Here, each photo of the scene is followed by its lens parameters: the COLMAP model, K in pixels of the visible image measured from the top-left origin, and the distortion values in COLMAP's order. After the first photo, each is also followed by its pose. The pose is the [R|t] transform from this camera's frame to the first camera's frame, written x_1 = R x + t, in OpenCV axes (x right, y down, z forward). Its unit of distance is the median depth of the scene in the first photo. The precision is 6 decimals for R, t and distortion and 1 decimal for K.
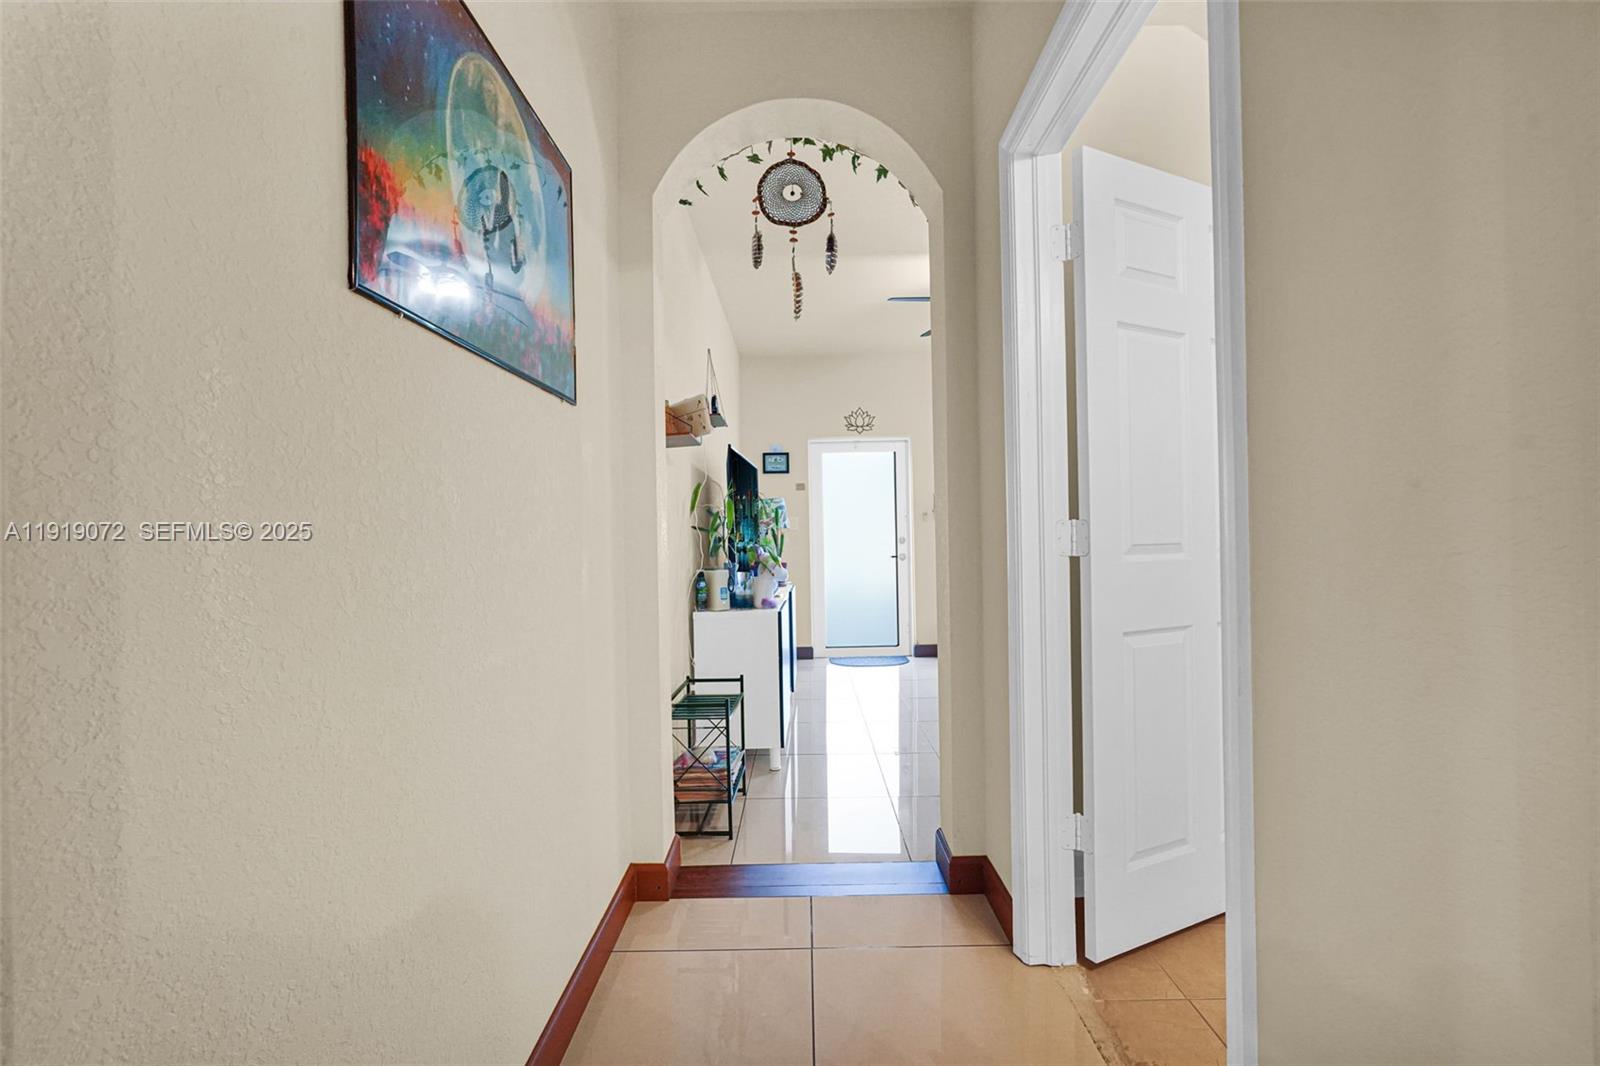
lens RADIAL K [[722.8, 0, 799.8], [0, 722.8, 532.2], [0, 0, 1]] dist [-0.008014, 0.006163]
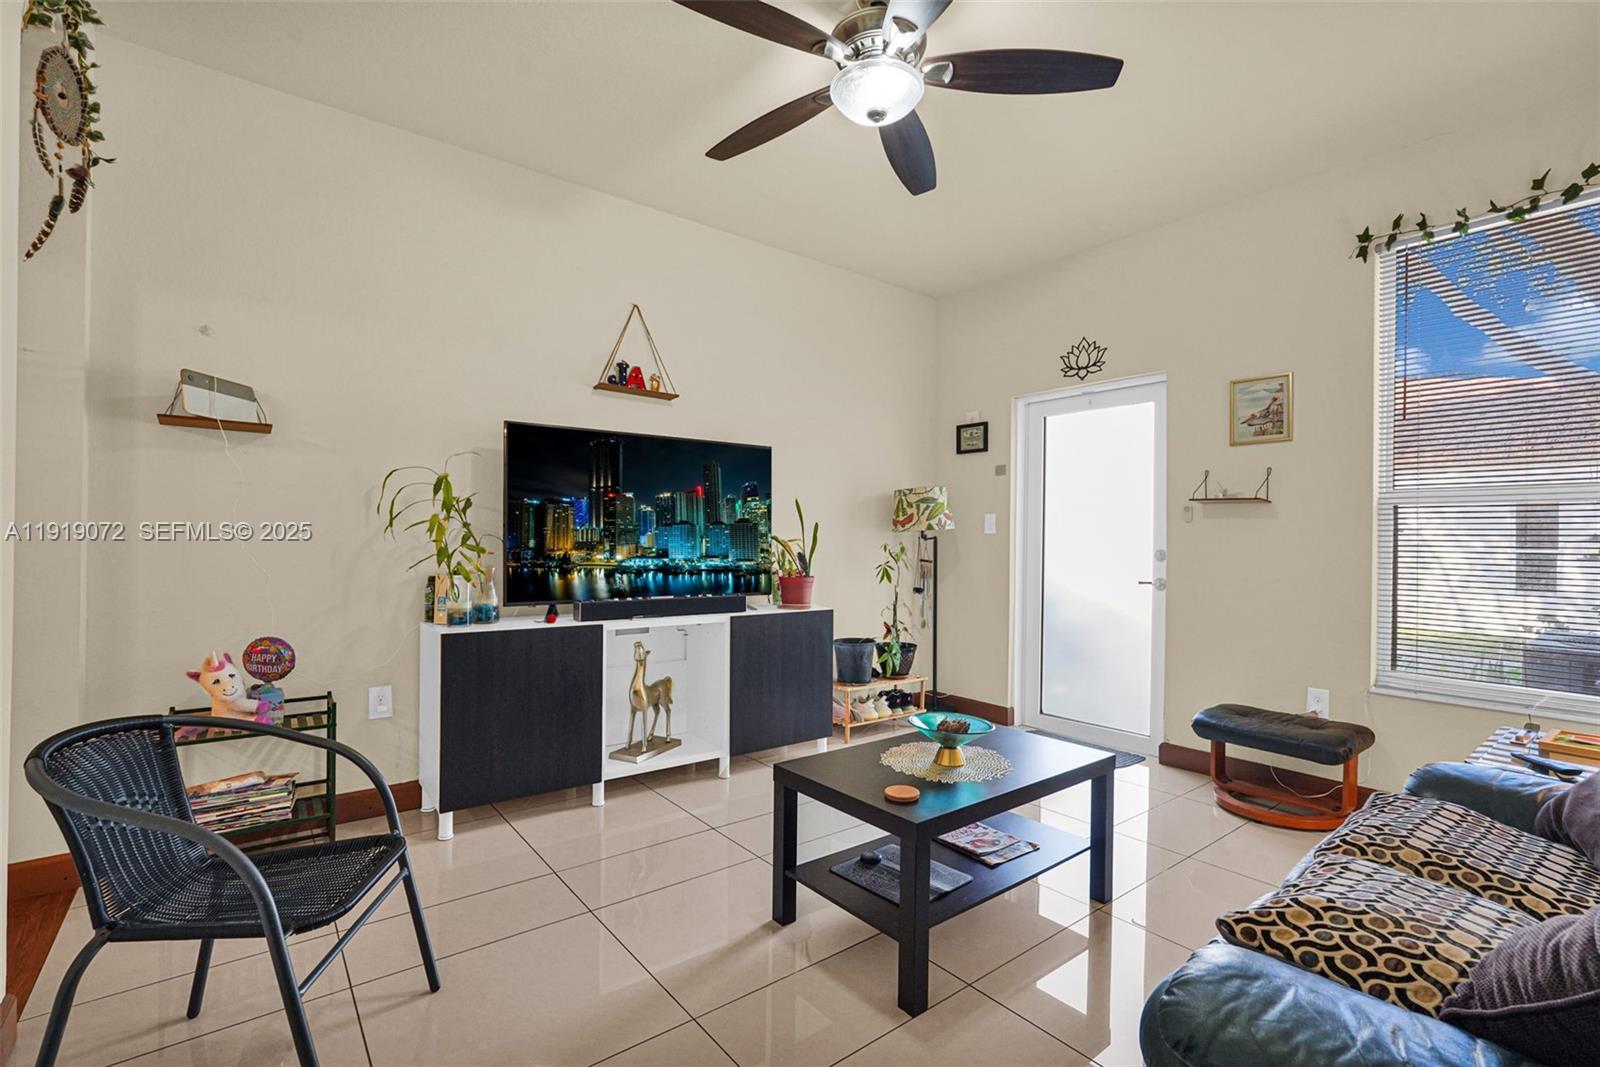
lens RADIAL K [[722.8, 0, 799.1], [0, 722.8, 536.4], [0, 0, 1]] dist [-0.008014, 0.006163]
pose [[0.614186, 0.019100, -0.788930, 0.426628], [-0.013692, 0.999814, 0.013547, -0.006117], [0.789042, 0.002482, 0.614334, 0.426468]]
